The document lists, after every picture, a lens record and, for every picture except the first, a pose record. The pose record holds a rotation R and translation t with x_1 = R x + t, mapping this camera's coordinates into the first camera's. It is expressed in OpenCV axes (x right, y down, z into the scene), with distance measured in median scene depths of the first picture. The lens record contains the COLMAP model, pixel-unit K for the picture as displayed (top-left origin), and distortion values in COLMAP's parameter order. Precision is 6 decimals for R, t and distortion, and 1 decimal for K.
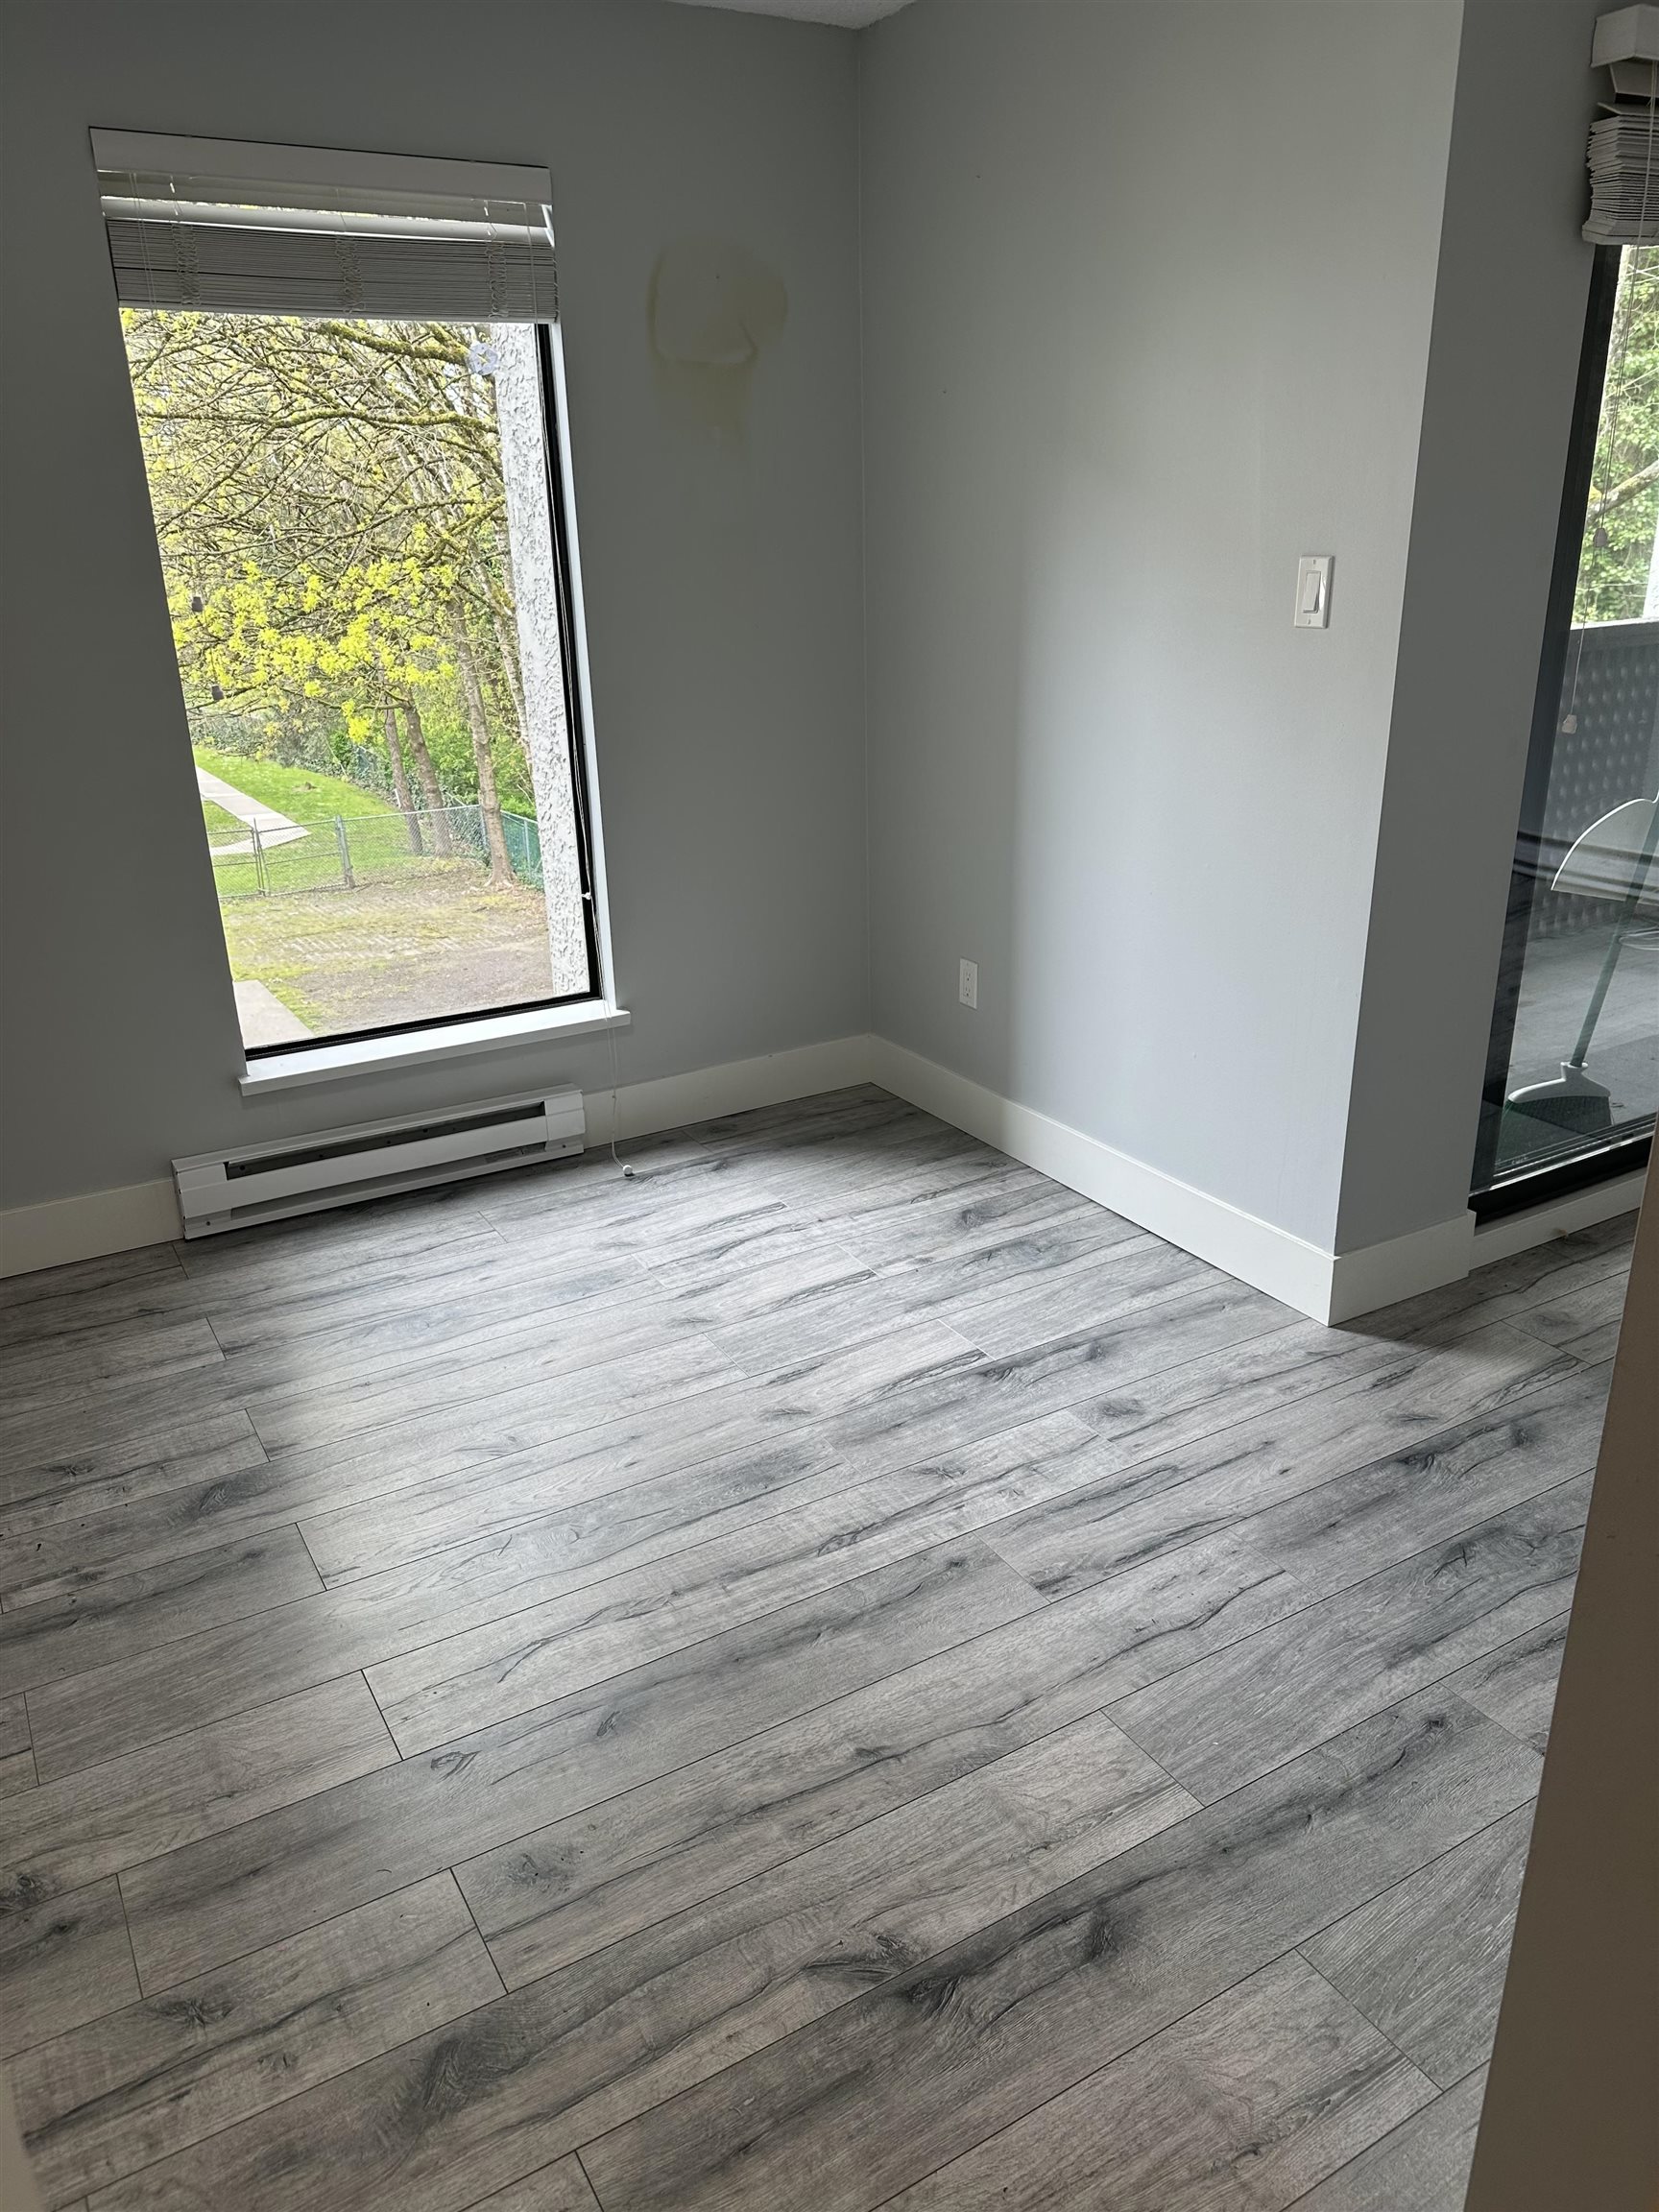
lens RADIAL K [[1555.3, 0, 825.3], [0, 1555.3, 1099.5], [0, 0, 1]] dist [0.068806, -0.088010]
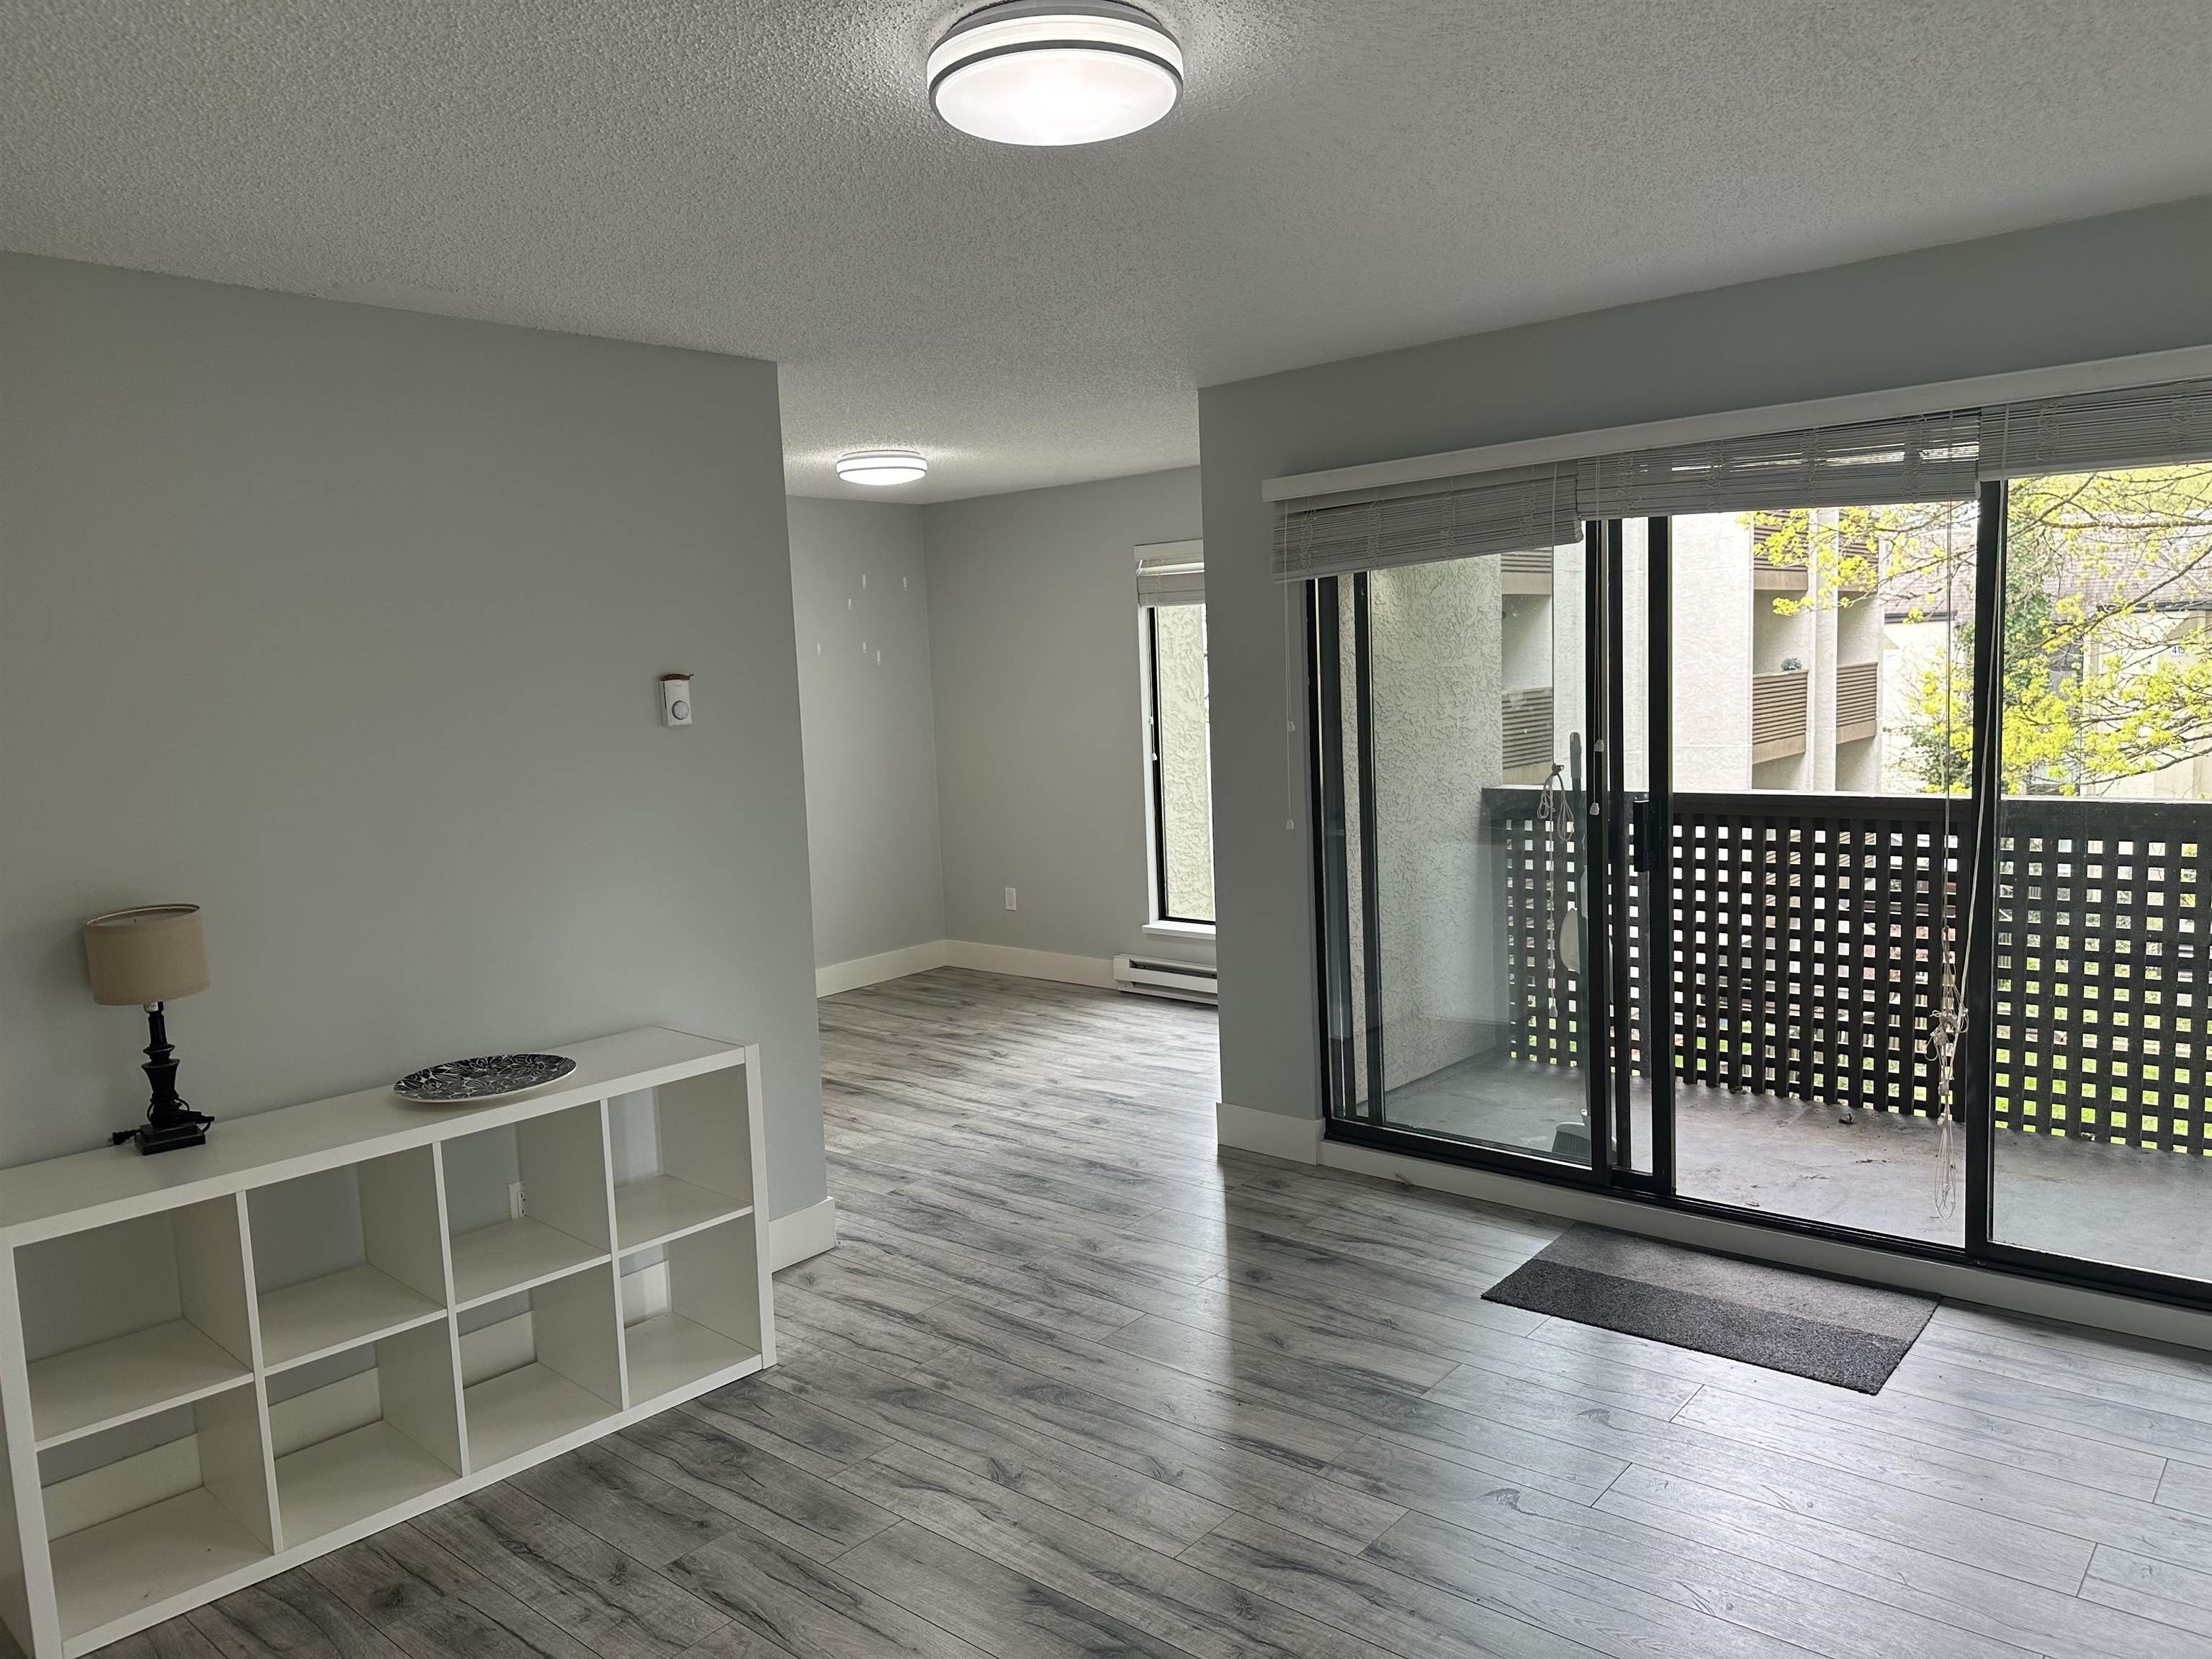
lens RADIAL K [[1555.3, 0, 1114.5], [0, 1555.3, 829.0], [0, 0, 1]] dist [0.068806, -0.088010]
pose [[0.329220, 0.114876, -0.937240, 1.926061], [-0.298948, 0.954195, 0.011944, -0.180600], [0.895681, 0.276253, 0.348482, 0.203911]]
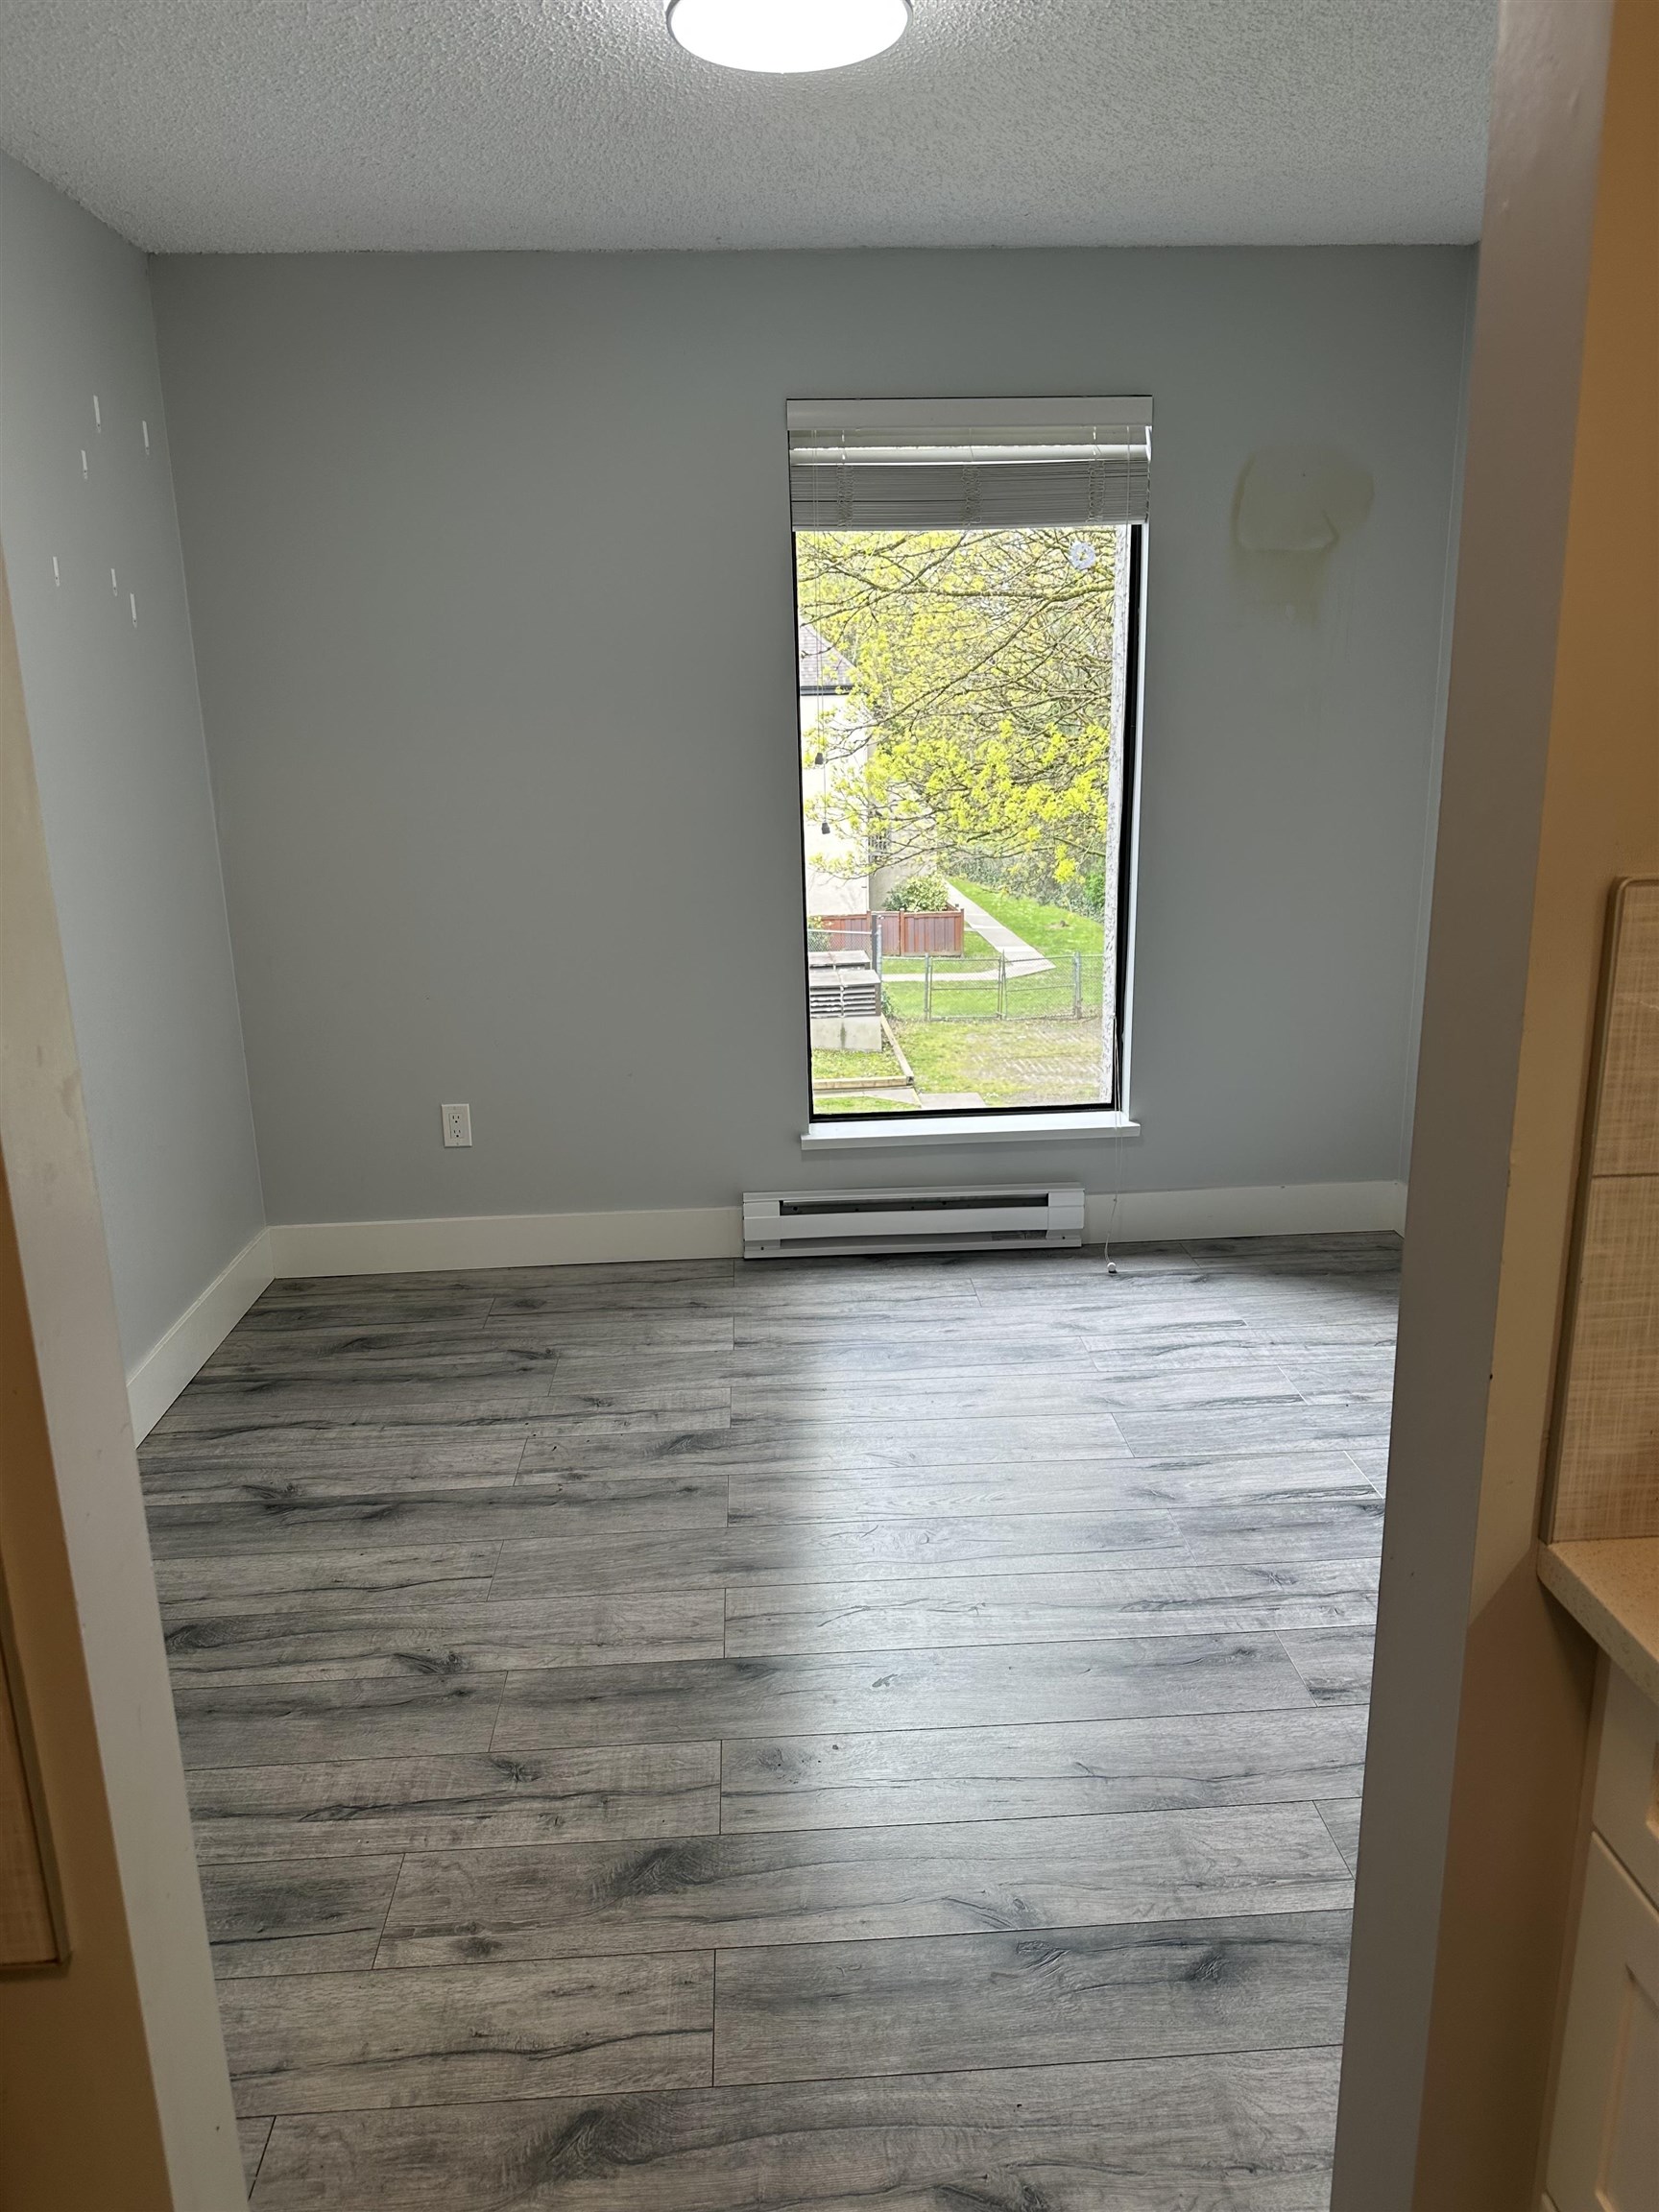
lens RADIAL K [[1555.3, 0, 834.6], [0, 1555.3, 1094.1], [0, 0, 1]] dist [0.068806, -0.088010]
pose [[0.891528, 0.118296, -0.437245, 0.208452], [-0.159451, 0.985471, -0.058498, 0.026625], [0.423972, 0.121872, 0.897438, -0.091625]]
